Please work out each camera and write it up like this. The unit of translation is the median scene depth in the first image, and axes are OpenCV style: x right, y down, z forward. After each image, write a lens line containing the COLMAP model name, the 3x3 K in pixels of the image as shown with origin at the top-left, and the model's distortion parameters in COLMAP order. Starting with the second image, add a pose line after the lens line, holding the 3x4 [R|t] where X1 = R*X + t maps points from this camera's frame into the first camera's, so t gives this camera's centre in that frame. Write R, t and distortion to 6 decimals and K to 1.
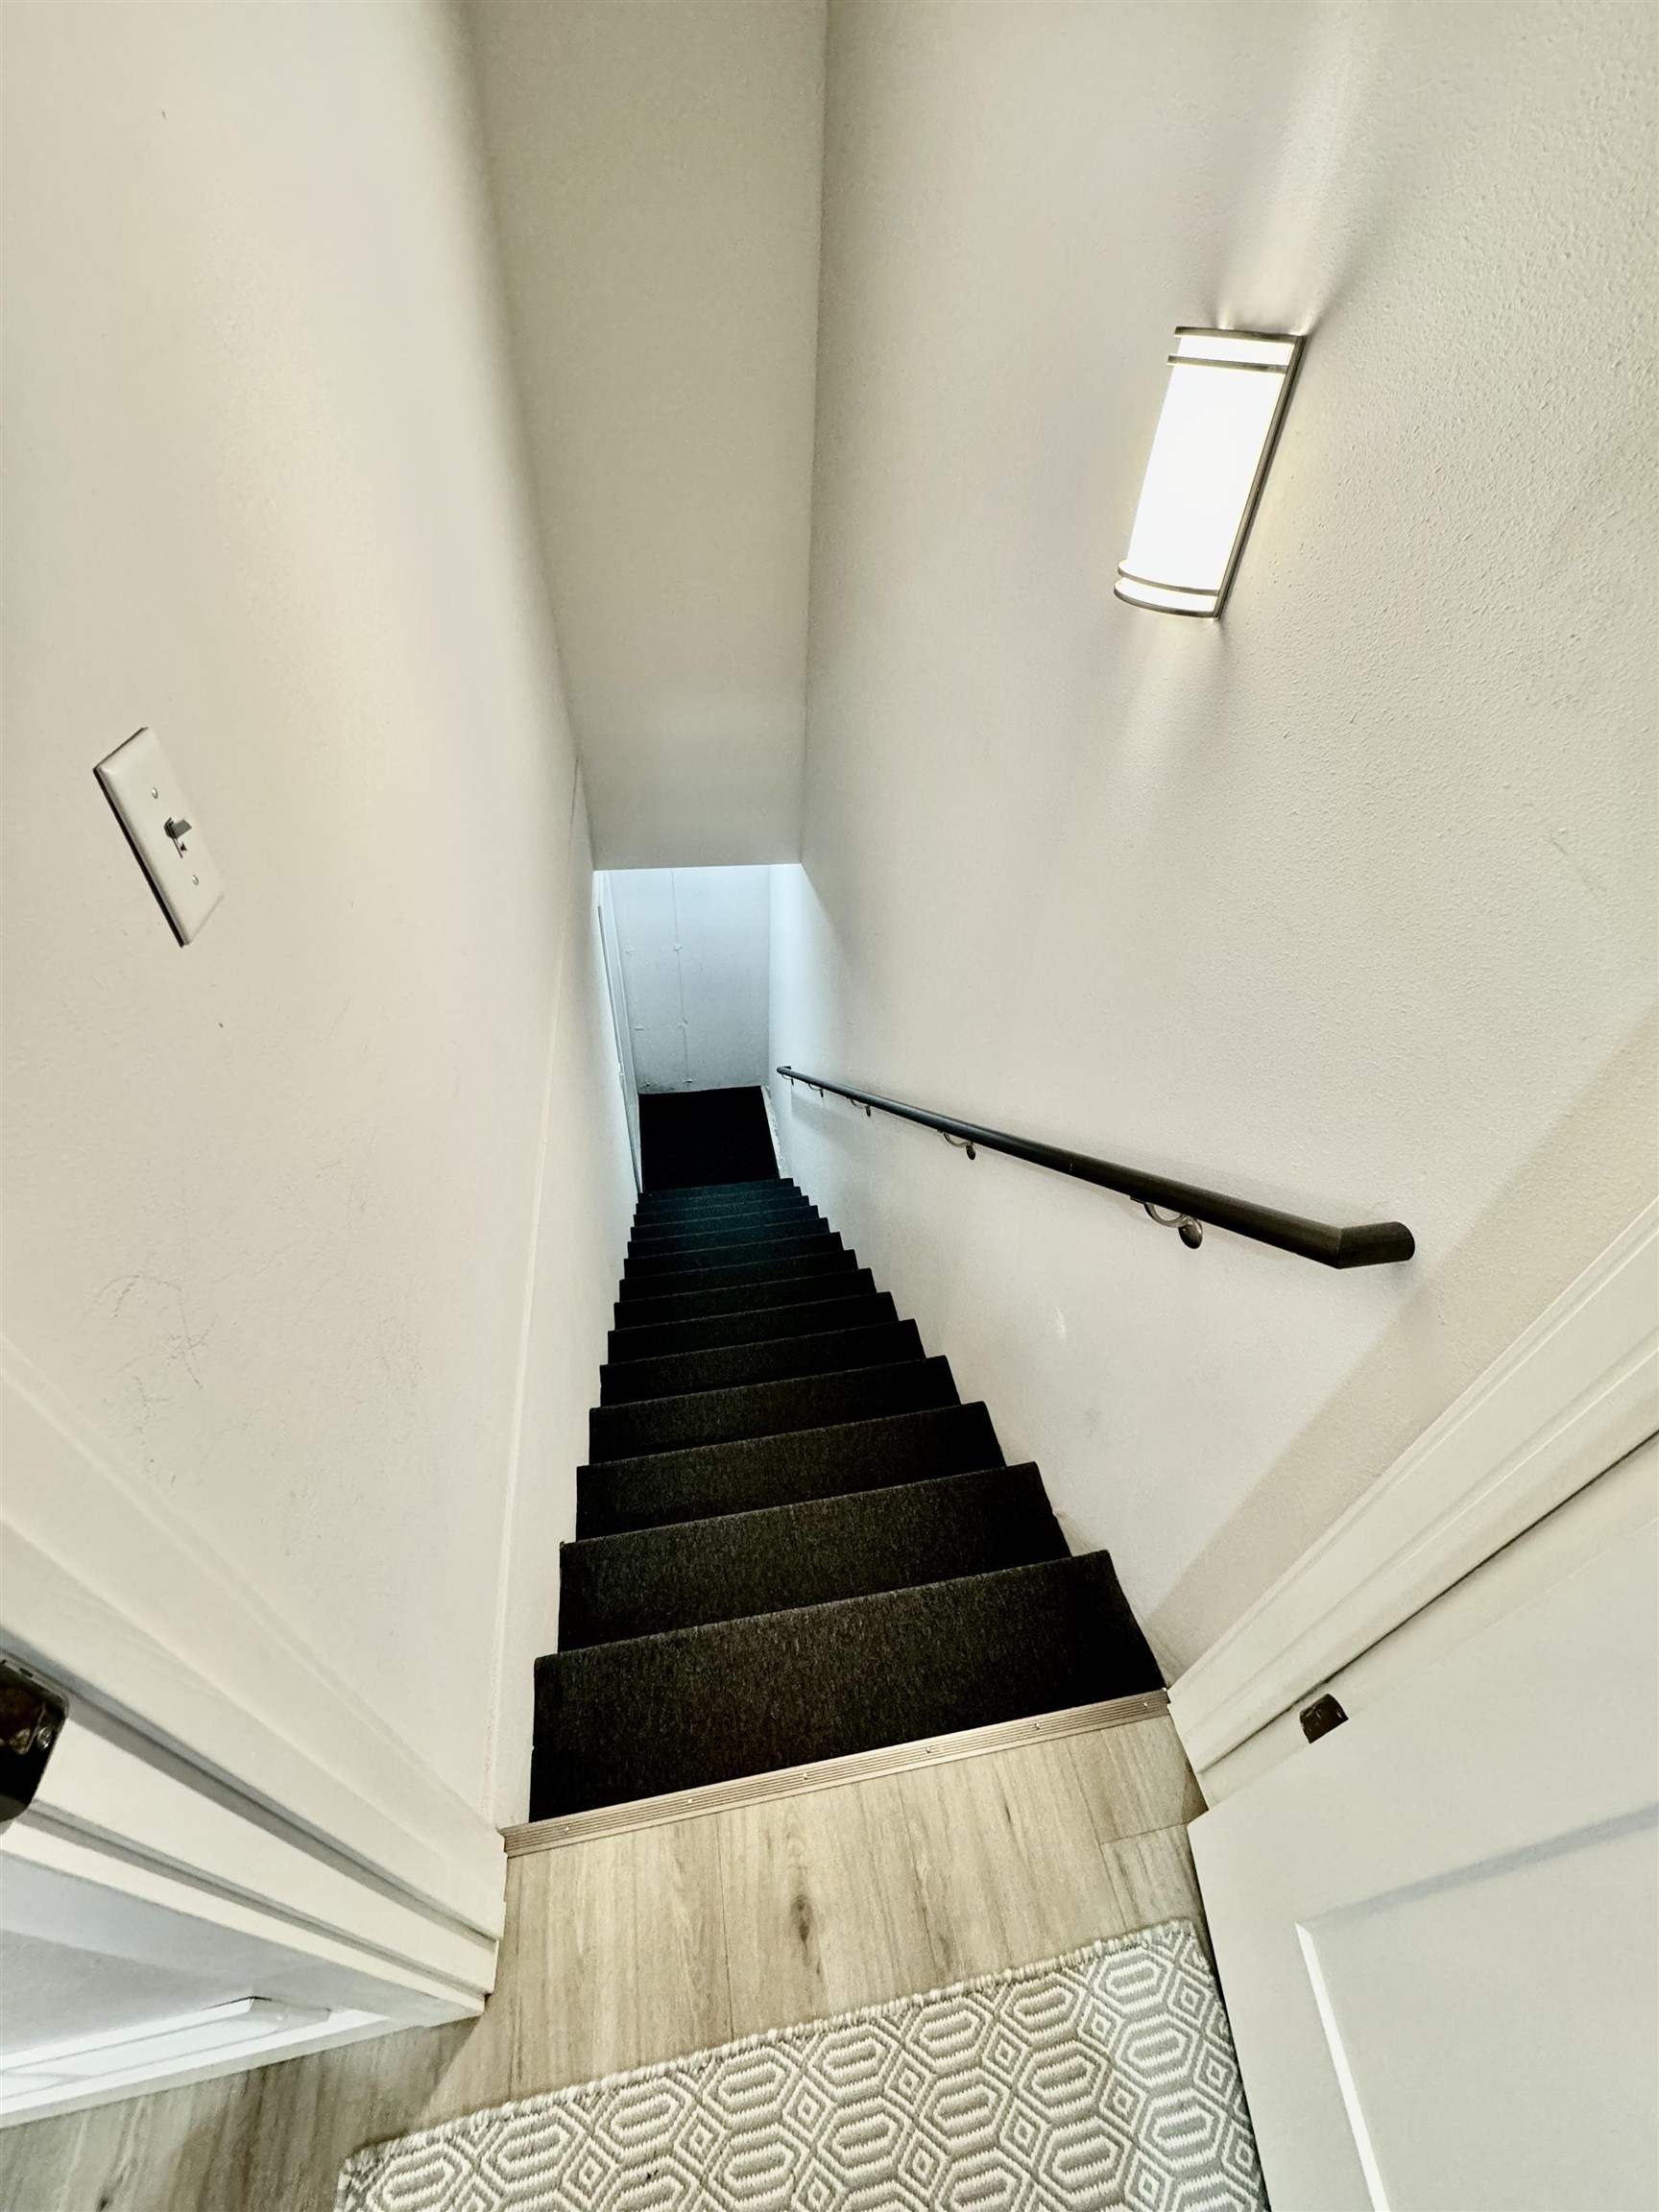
lens RADIAL K [[888.1, 0, 828.1], [0, 888.1, 1104.7], [0, 0, 1]] dist [0.000927, 0.000082]
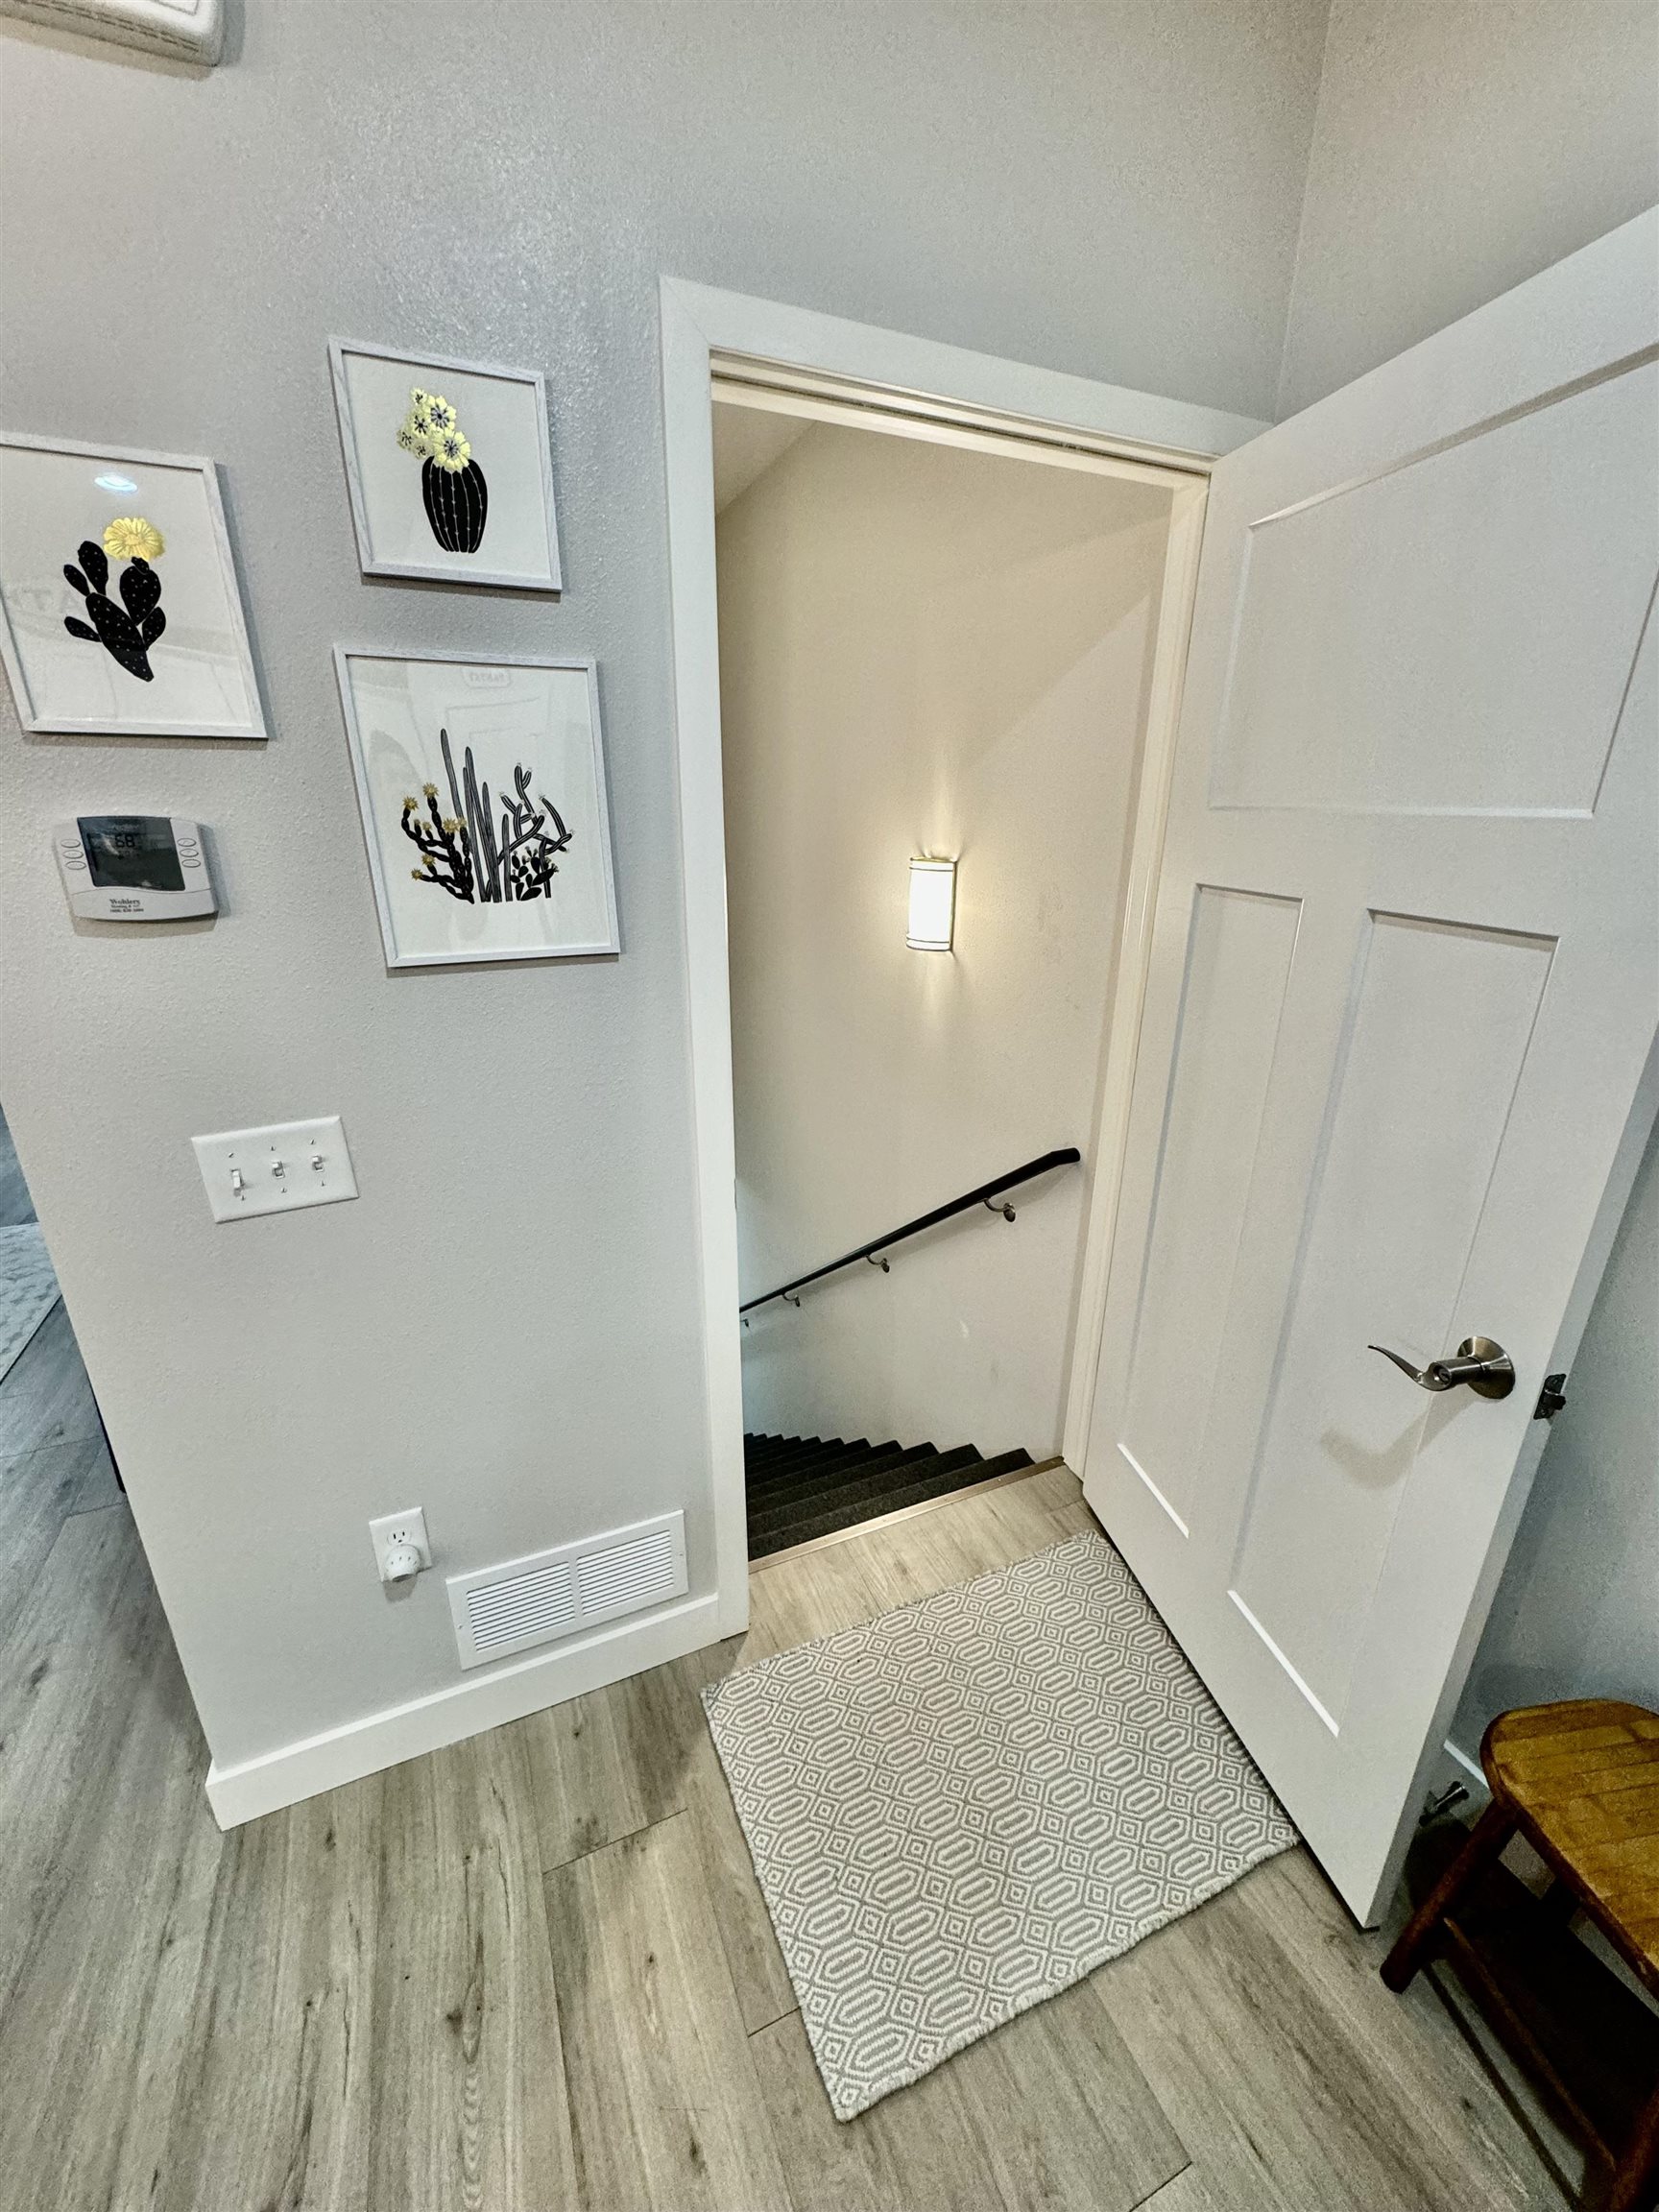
lens RADIAL K [[888.1, 0, 830.9], [0, 888.1, 1106.7], [0, 0, 1]] dist [0.000927, 0.000082]
pose [[0.972263, -0.119722, 0.200924, -0.471610], [0.184787, 0.919822, -0.346094, 0.700221], [-0.143379, 0.373623, 0.916433, -1.145787]]
